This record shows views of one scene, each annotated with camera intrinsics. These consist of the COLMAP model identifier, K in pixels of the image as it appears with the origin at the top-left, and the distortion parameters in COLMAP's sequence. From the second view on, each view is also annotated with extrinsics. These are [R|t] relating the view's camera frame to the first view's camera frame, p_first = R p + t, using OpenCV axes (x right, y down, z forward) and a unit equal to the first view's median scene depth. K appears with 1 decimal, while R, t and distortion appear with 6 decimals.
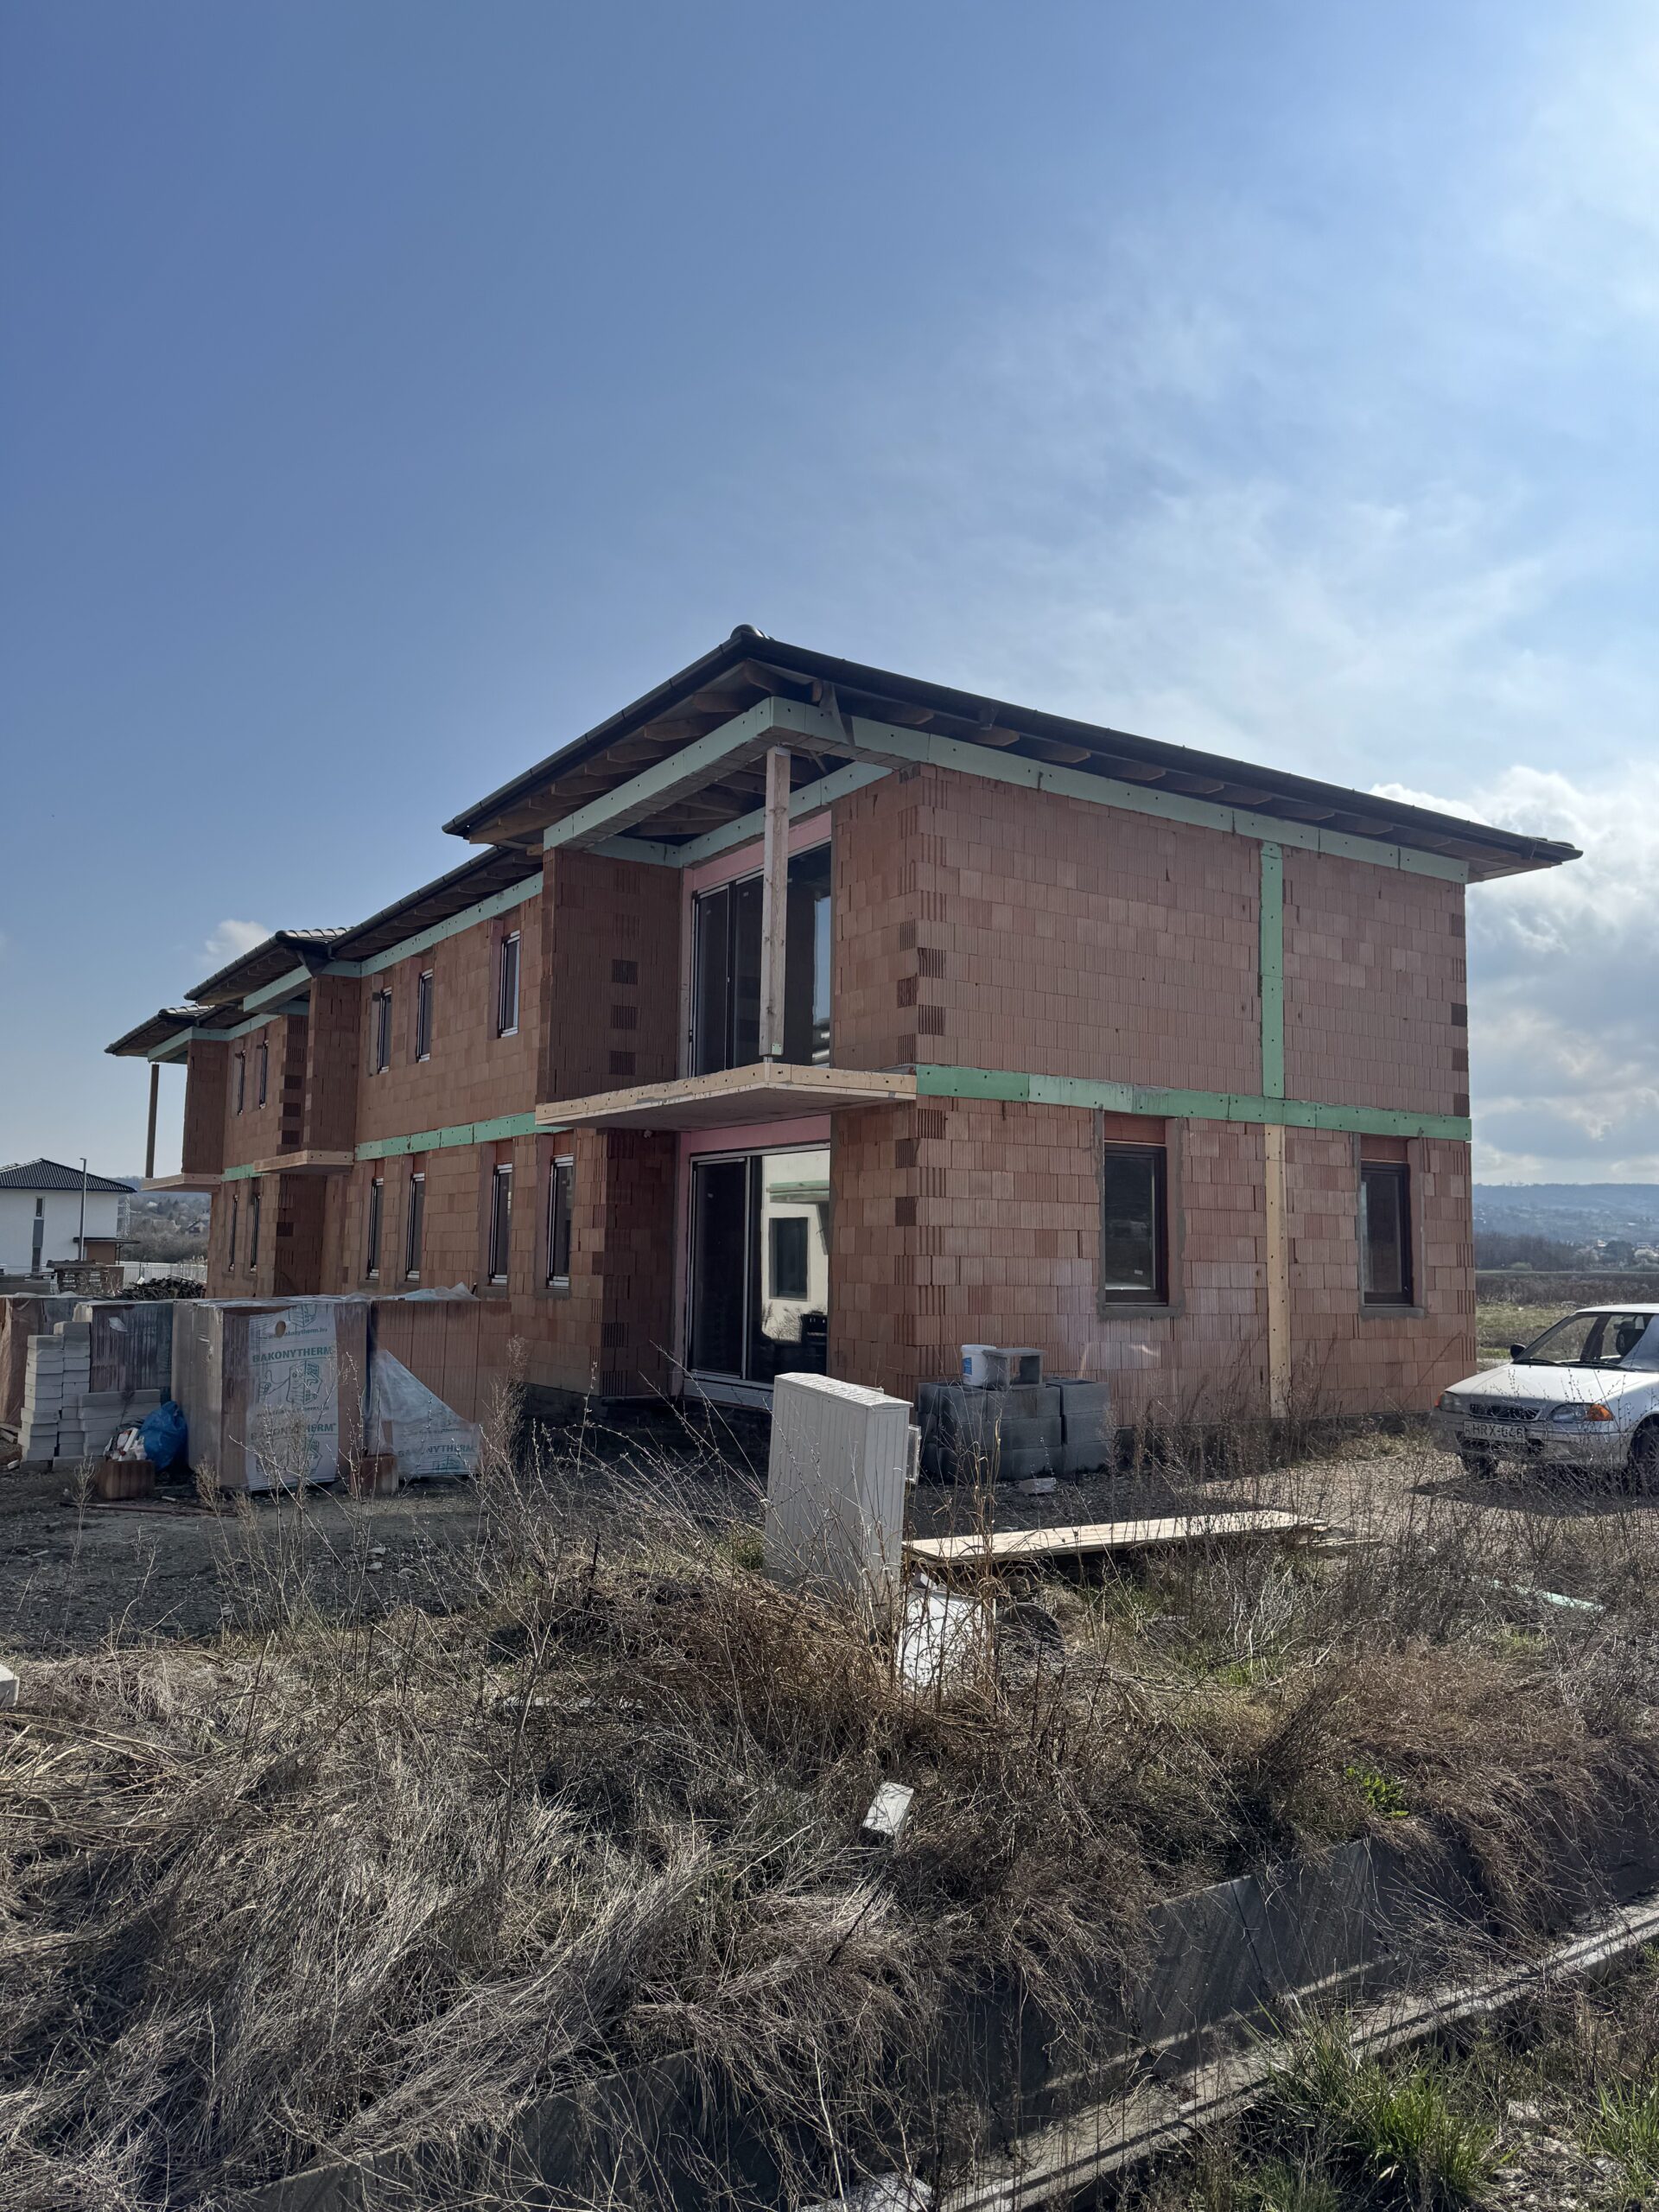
lens RADIAL K [[1575.5, 0, 828.6], [0, 1575.5, 1096.8], [0, 0, 1]] dist [0.058291, -0.059780]
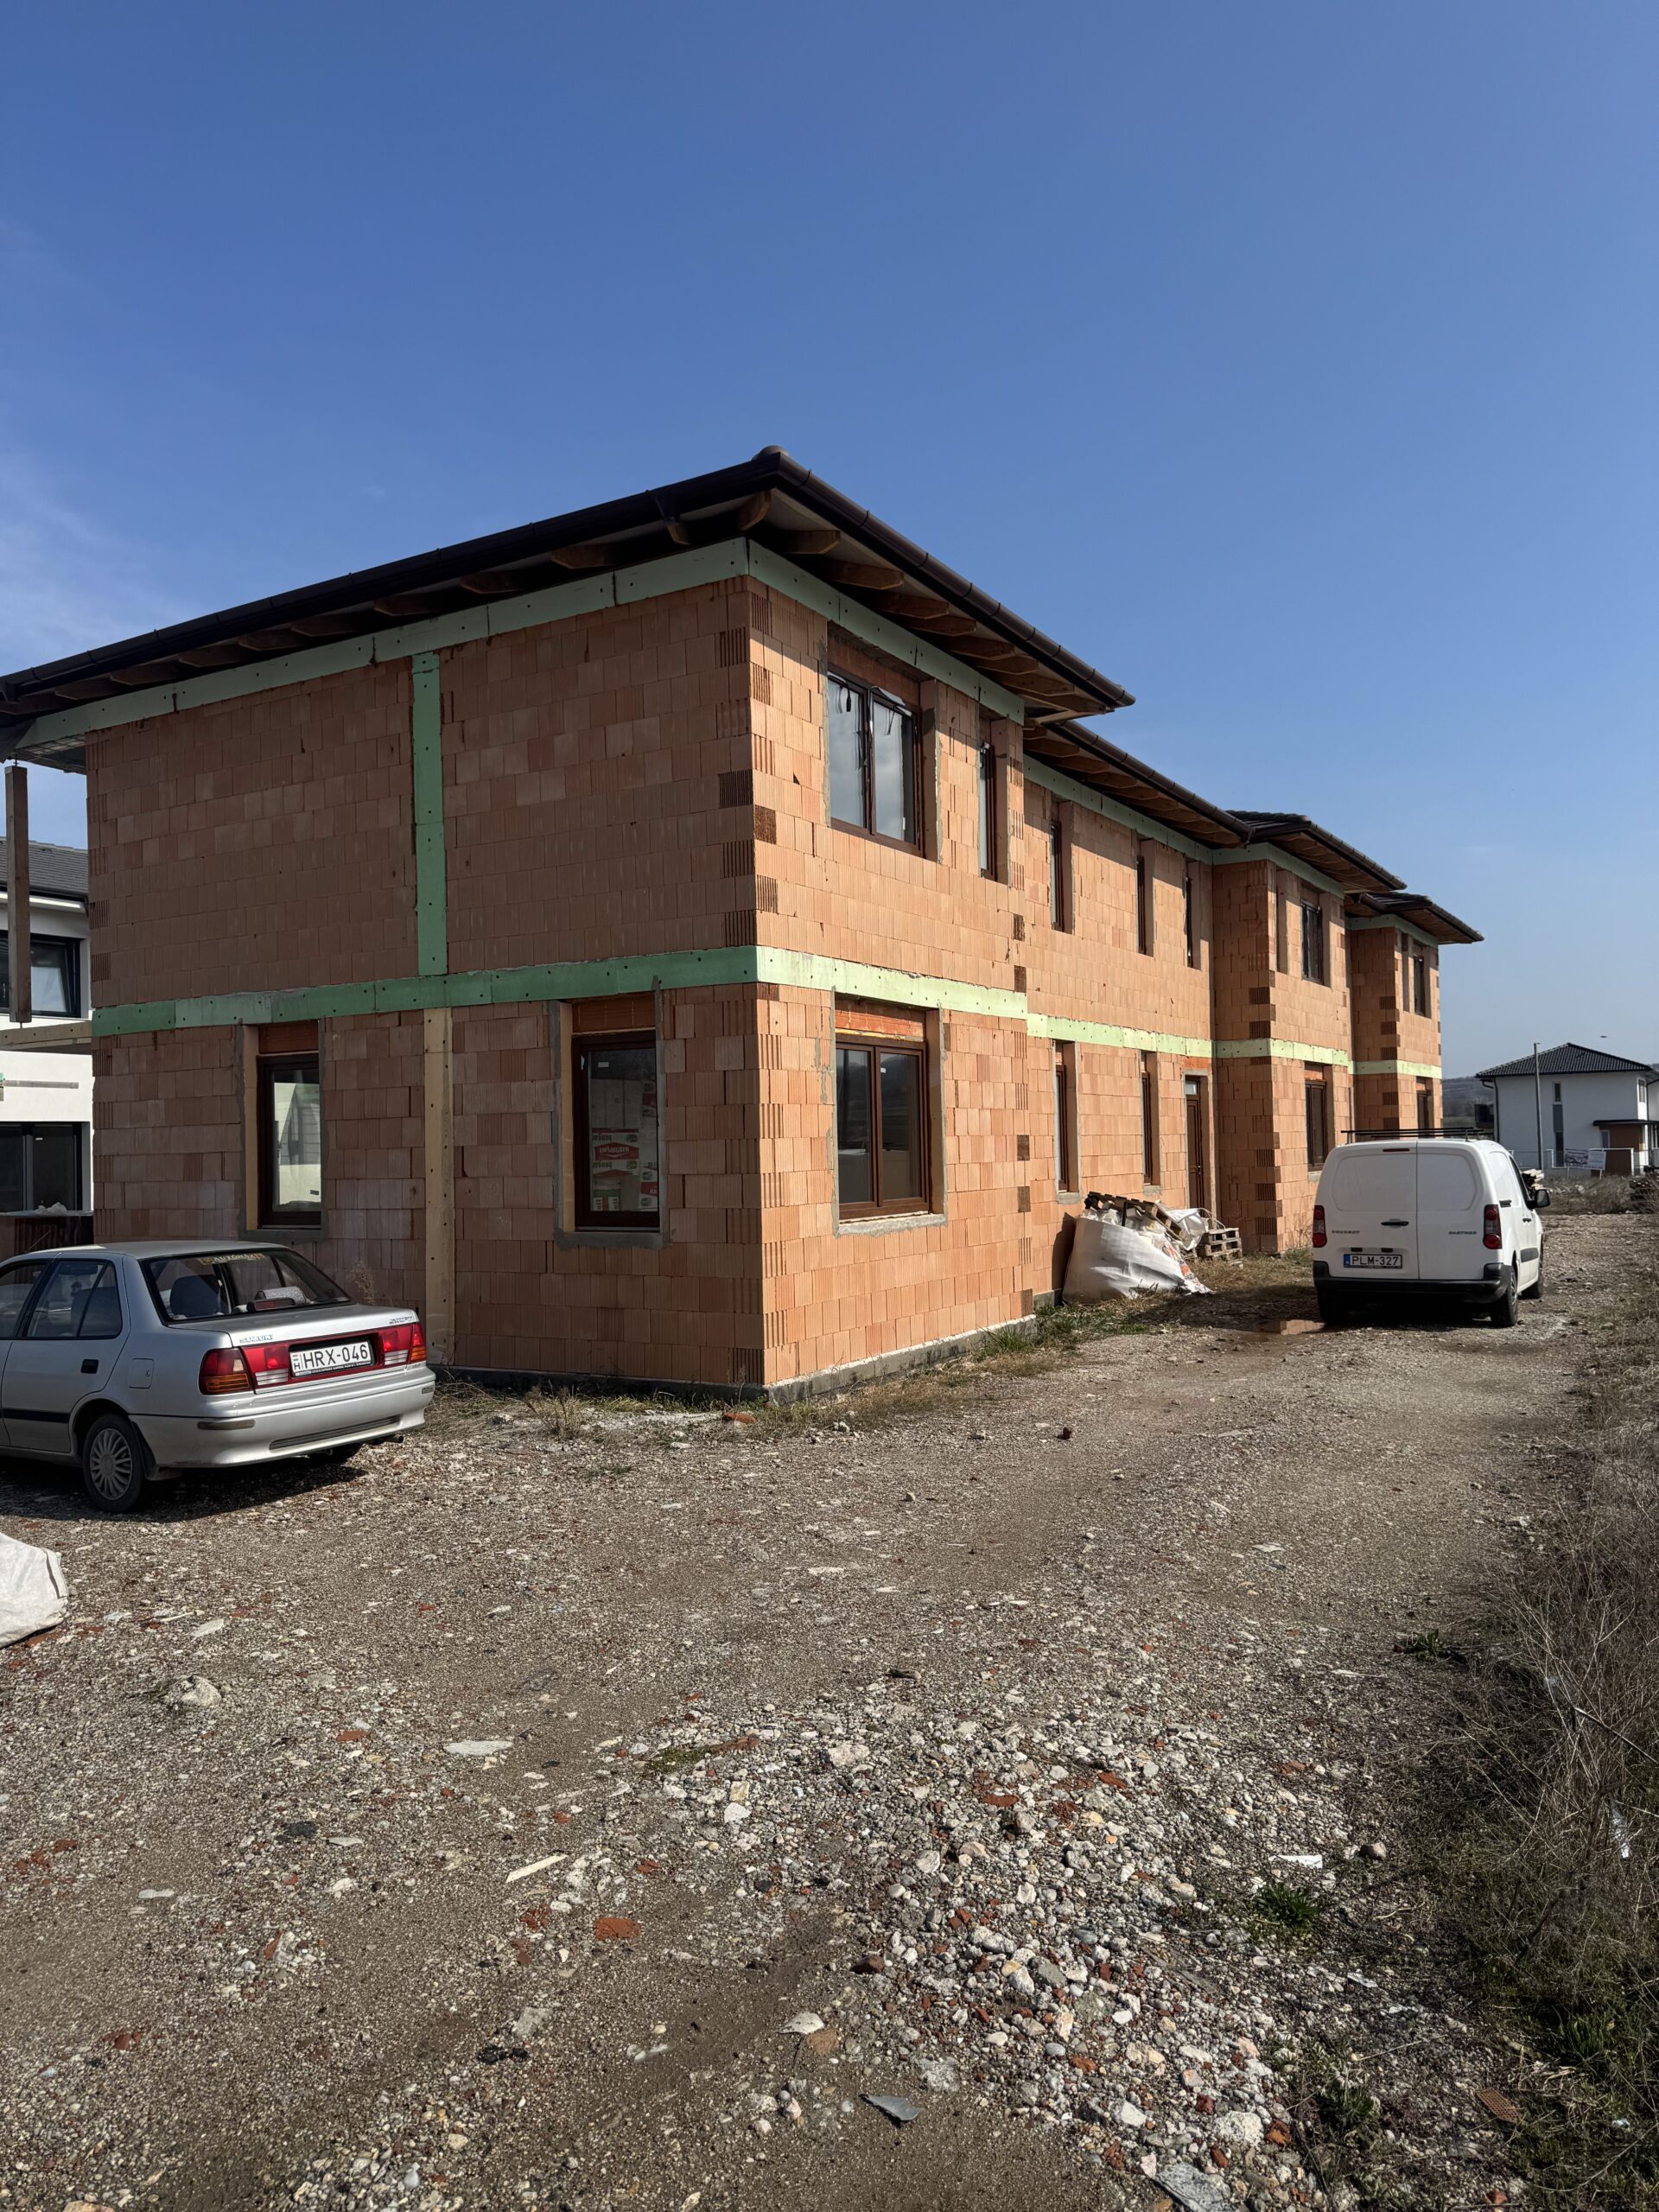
lens RADIAL K [[1575.5, 0, 833.6], [0, 1575.5, 1120.5], [0, 0, 1]] dist [0.058291, -0.059780]
pose [[0.455430, -0.040971, -0.889328, 1.095373], [0.122221, 0.992359, 0.016872, 0.086090], [0.881842, -0.116379, 0.456958, 0.804385]]
